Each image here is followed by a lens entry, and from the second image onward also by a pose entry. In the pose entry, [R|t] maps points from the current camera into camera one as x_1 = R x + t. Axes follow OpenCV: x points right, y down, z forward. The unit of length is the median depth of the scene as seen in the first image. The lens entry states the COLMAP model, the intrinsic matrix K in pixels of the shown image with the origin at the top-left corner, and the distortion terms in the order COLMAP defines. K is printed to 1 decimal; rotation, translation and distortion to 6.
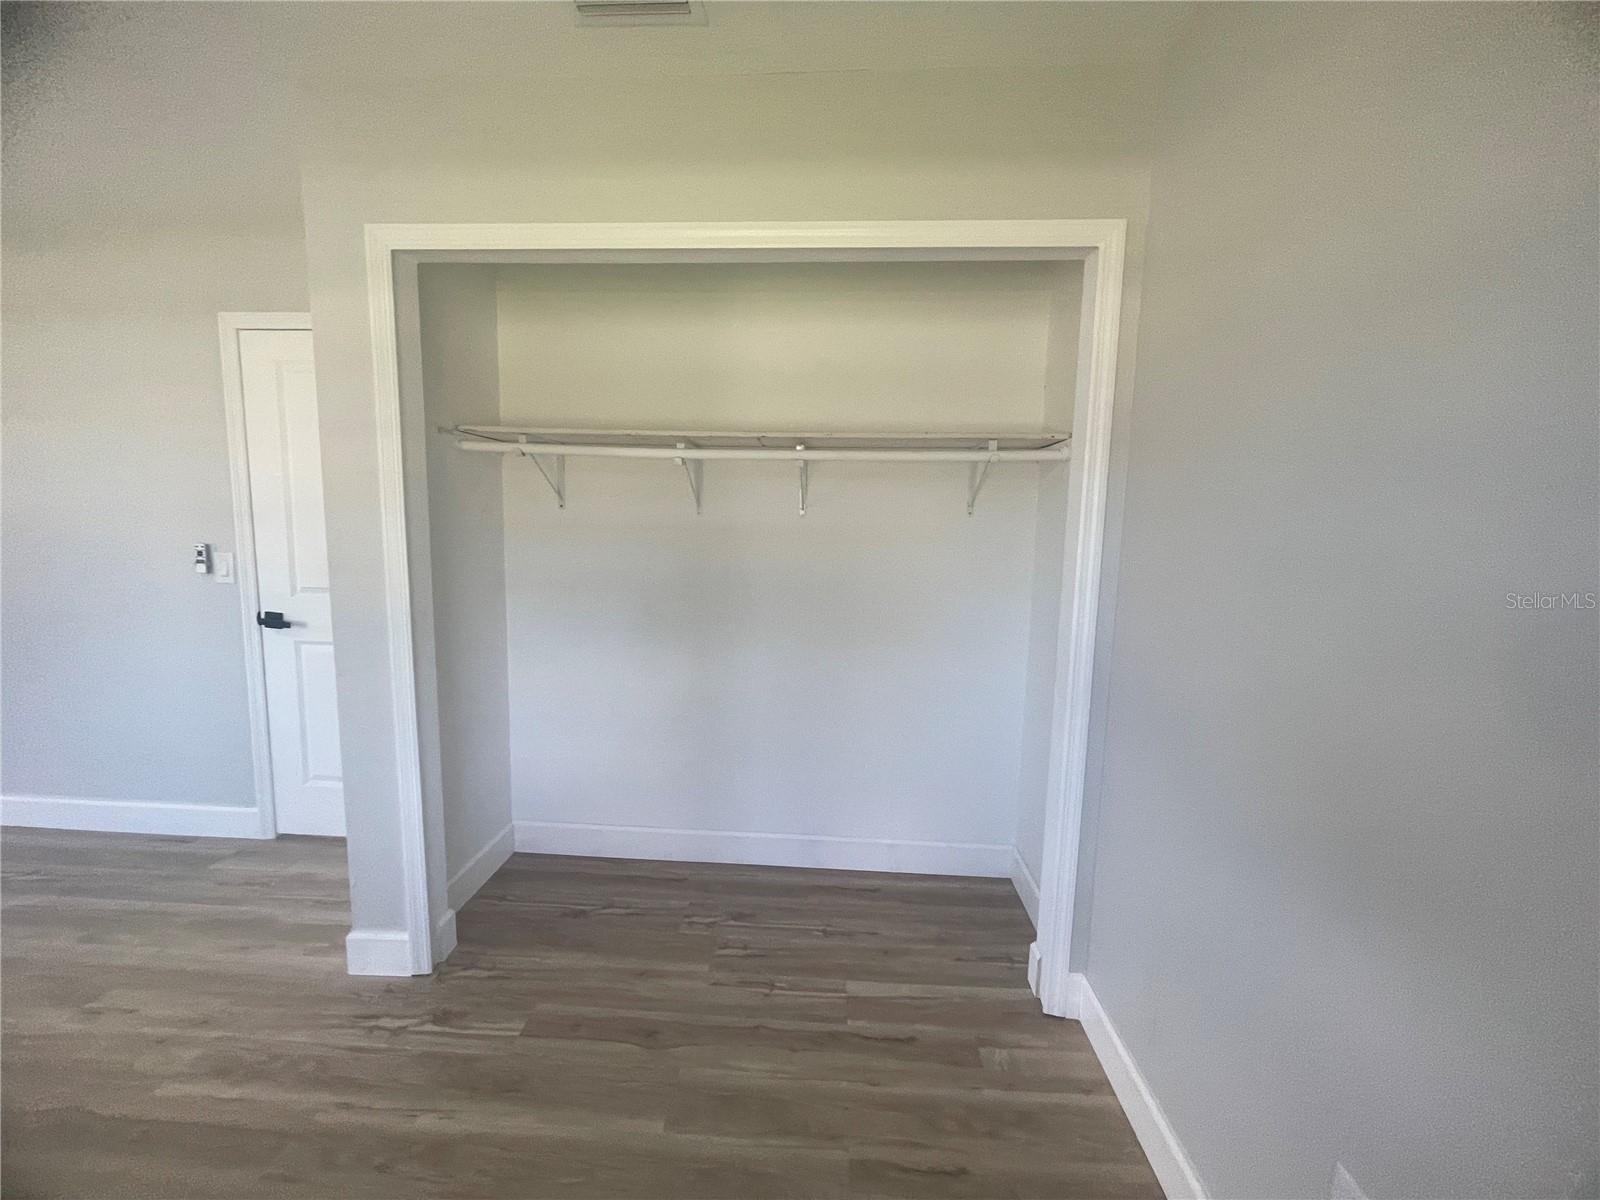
lens RADIAL K [[645.9, 0, 790.5], [0, 645.9, 597.8], [0, 0, 1]] dist [0.002965, 0.000587]
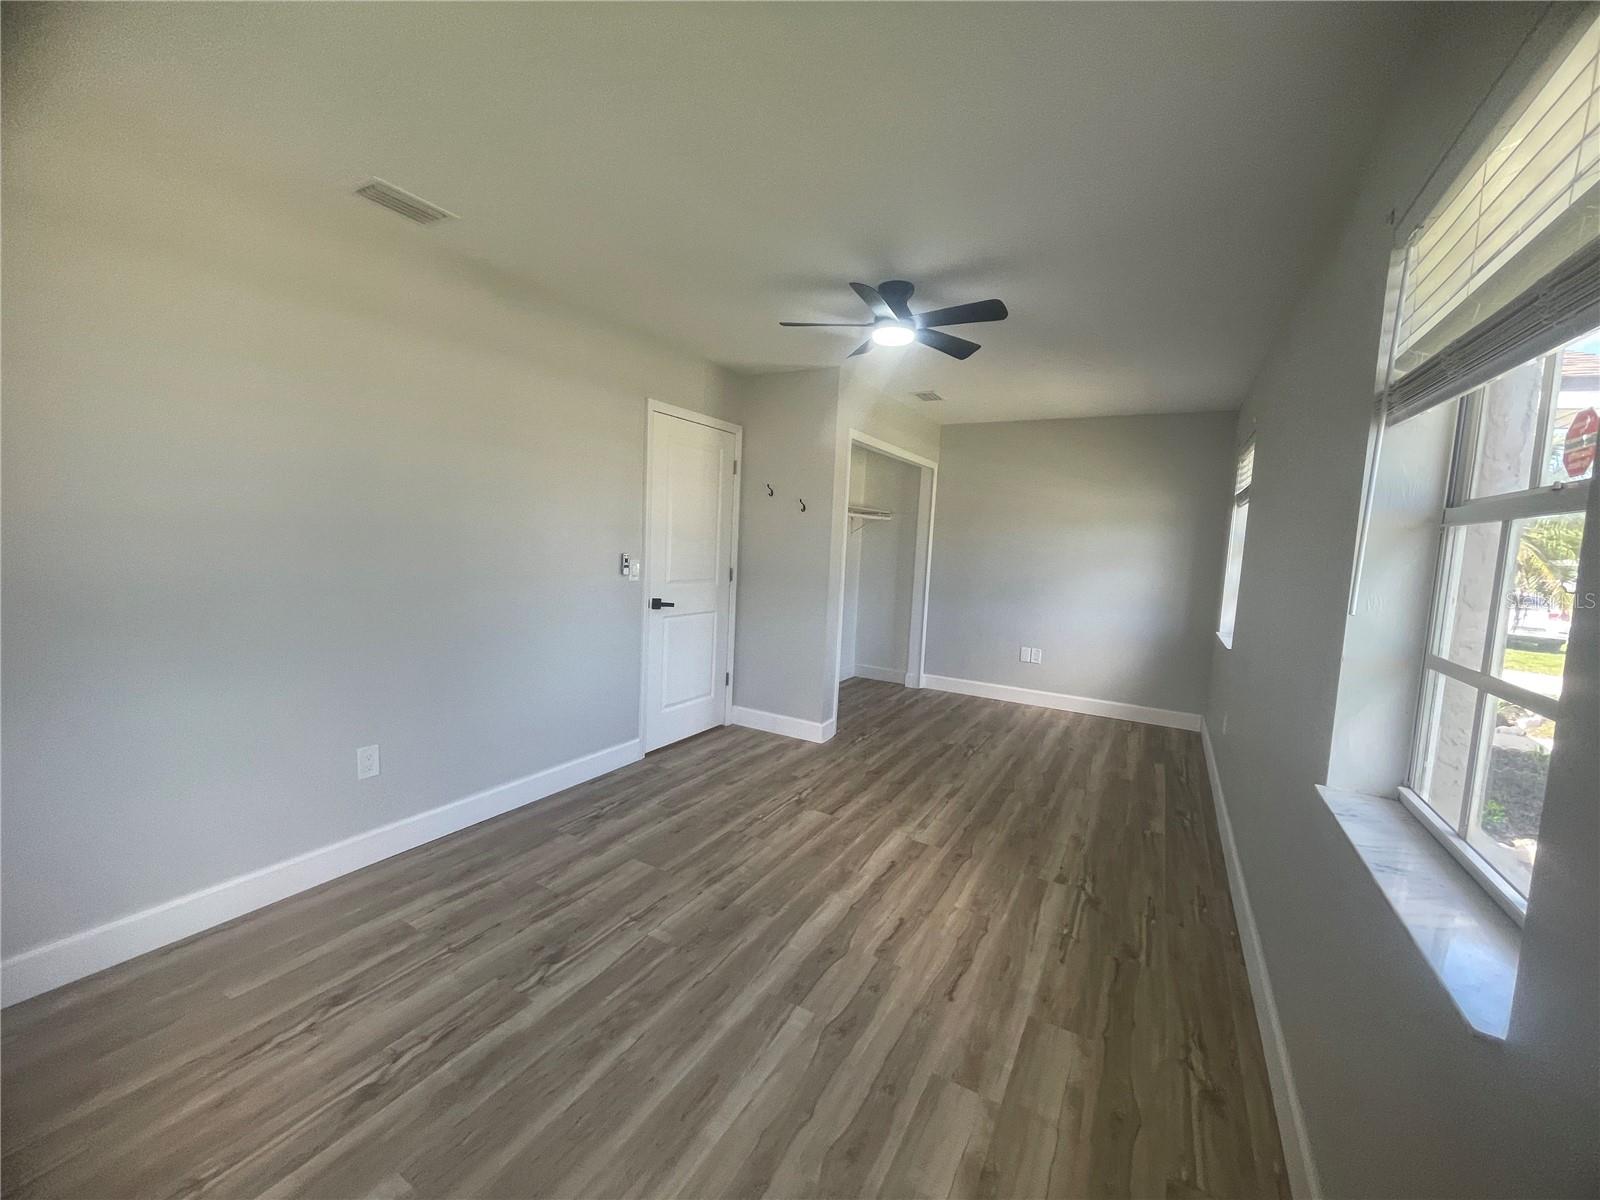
lens RADIAL K [[646.1, 0, 792.8], [0, 646.1, 592.7], [0, 0, 1]] dist [0.000314, 0.000269]
pose [[0.442462, -0.077568, 0.893427, -2.473360], [0.063095, 0.996476, 0.055267, -0.067280], [-0.894565, 0.031917, 0.445796, 0.065150]]
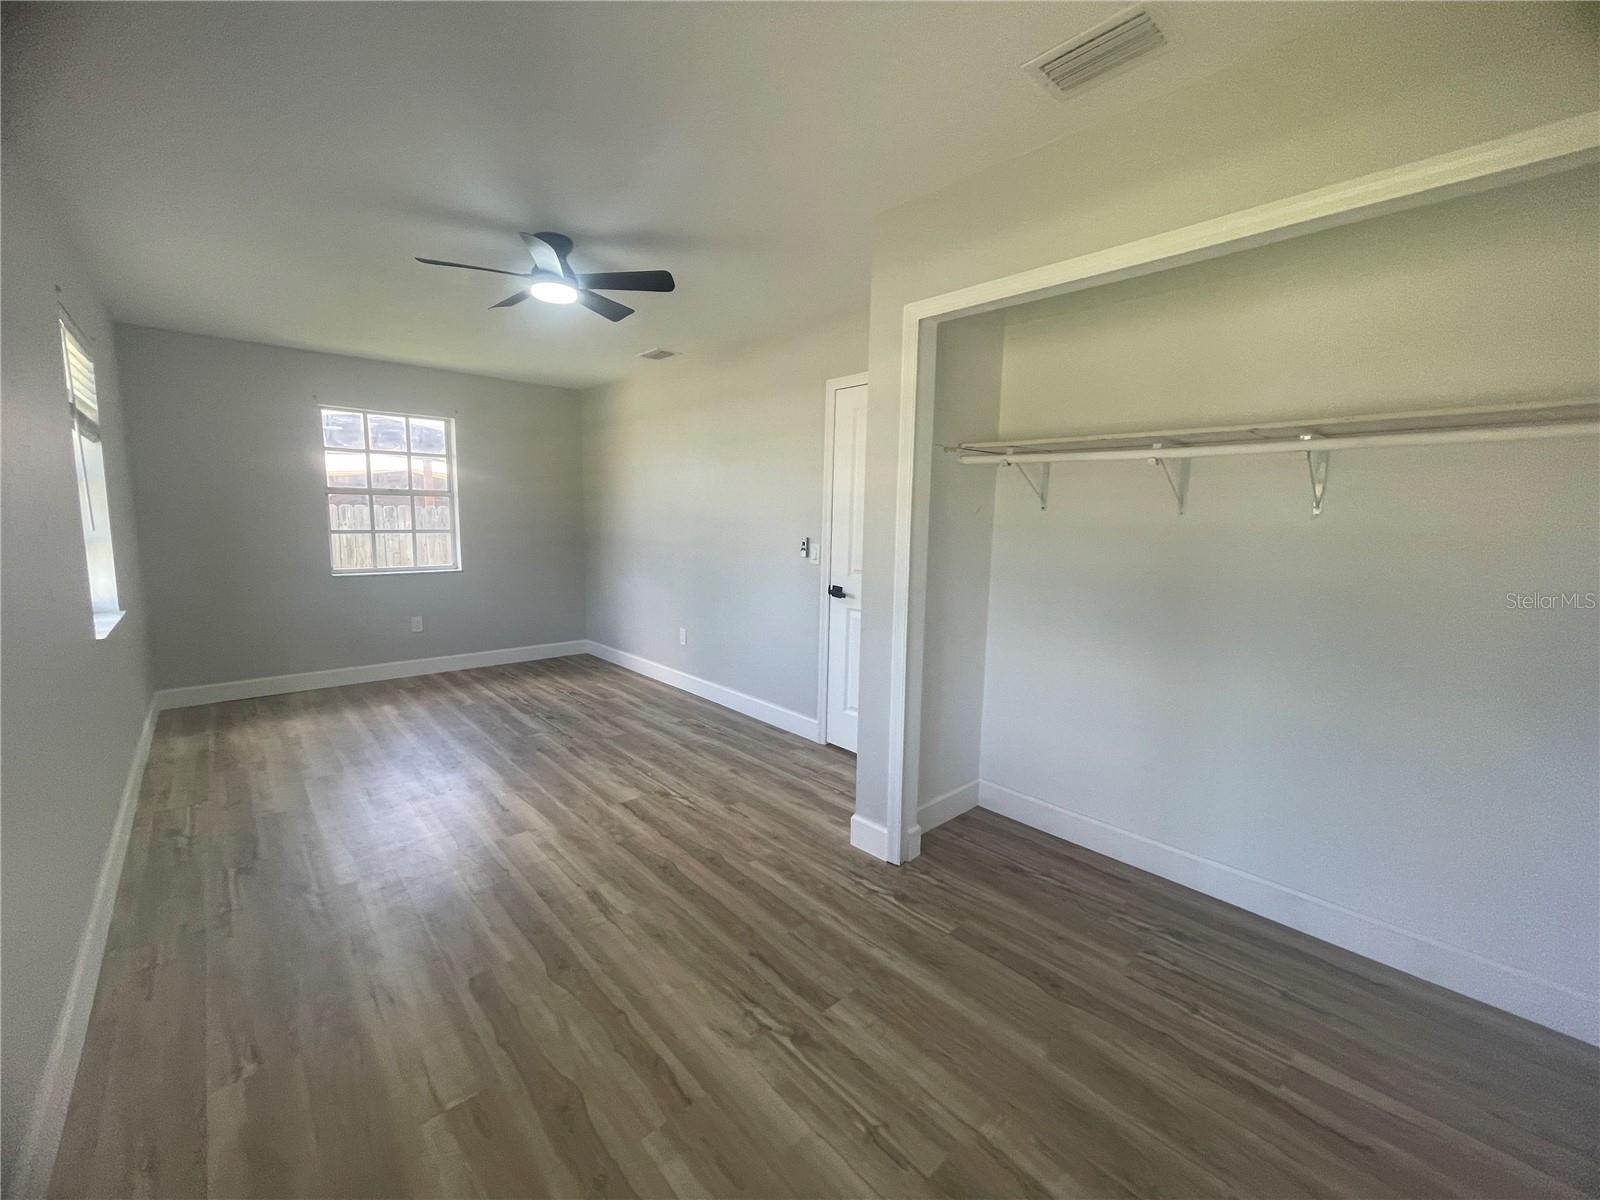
lens RADIAL K [[646.1, 0, 792.8], [0, 646.1, 592.7], [0, 0, 1]] dist [0.000314, 0.000269]
pose [[0.714900, 0.075139, -0.695178, 0.151156], [-0.079598, 0.996492, 0.025852, 0.009736], [0.694681, 0.036853, 0.718373, -0.108137]]
